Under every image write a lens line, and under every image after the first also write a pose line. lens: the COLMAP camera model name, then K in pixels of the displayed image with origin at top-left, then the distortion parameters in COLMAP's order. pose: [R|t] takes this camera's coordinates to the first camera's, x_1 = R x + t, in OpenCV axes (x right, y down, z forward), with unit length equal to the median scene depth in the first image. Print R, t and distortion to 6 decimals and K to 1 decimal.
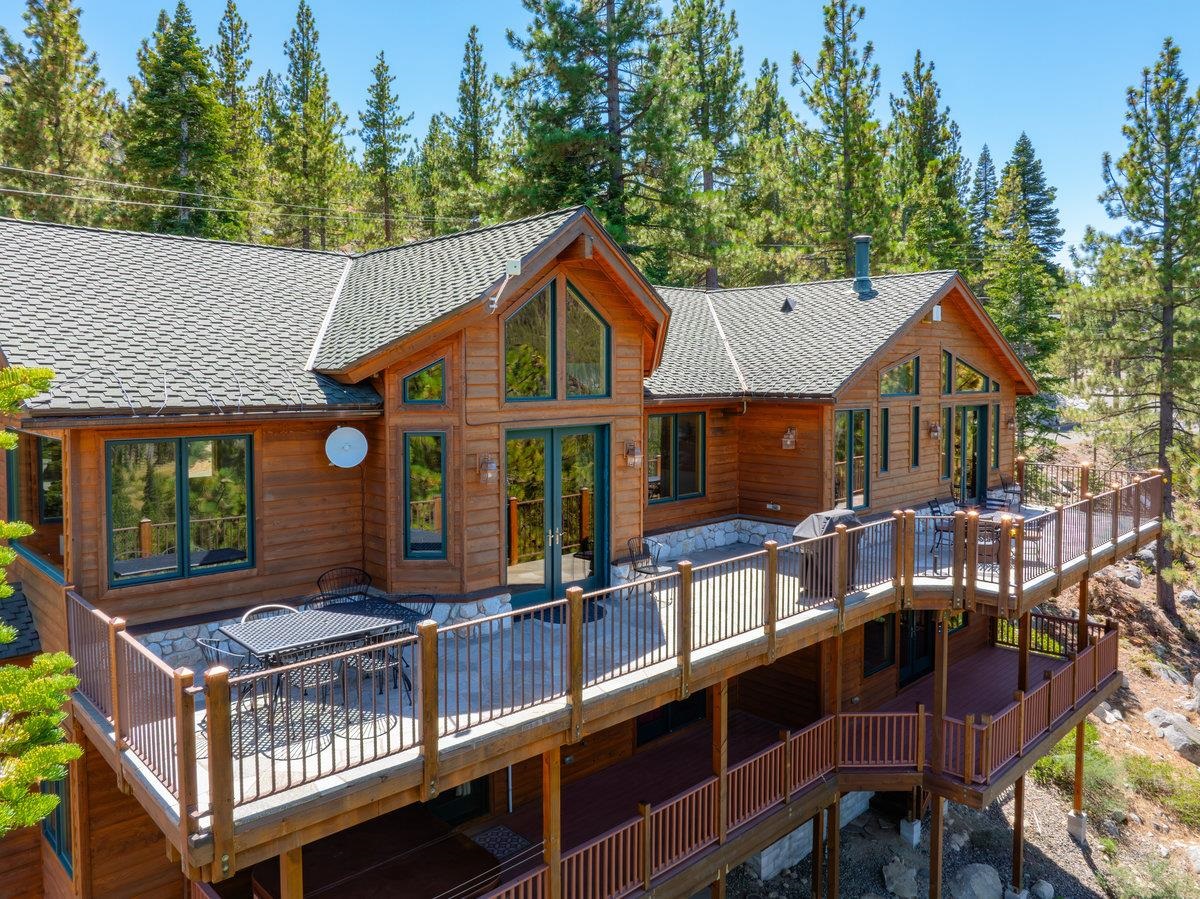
lens RADIAL K [[841.6, 0, 600.1], [0, 841.6, 394.2], [0, 0, 1]] dist [-0.001143, 0.003698]
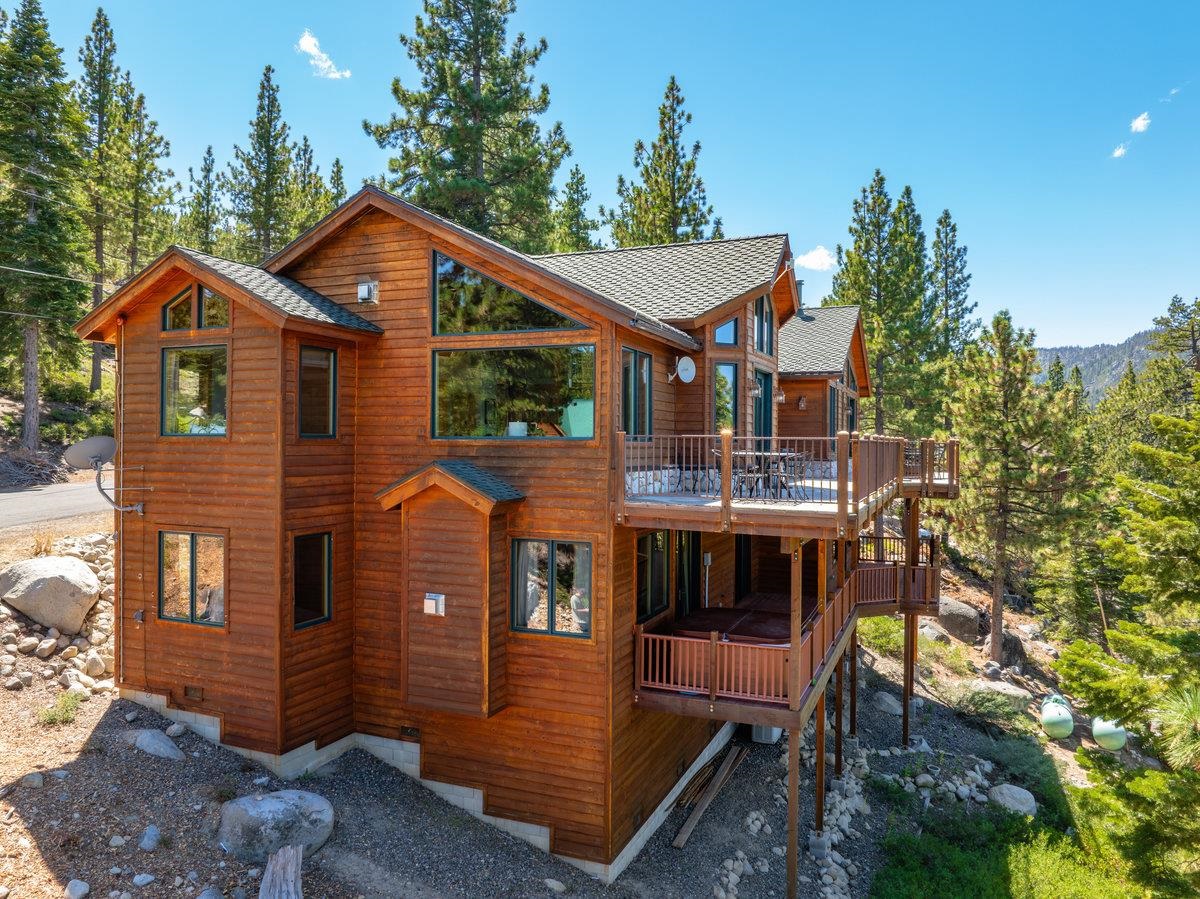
lens RADIAL K [[818.8, 0, 600.0], [0, 818.8, 449.5], [0, 0, 1]] dist [-0.002312, 0.005247]
pose [[0.919385, -0.004172, 0.393337, -0.306958], [0.009518, 0.999887, -0.011641, 0.066787], [-0.393244, 0.014447, 0.919321, -0.090181]]
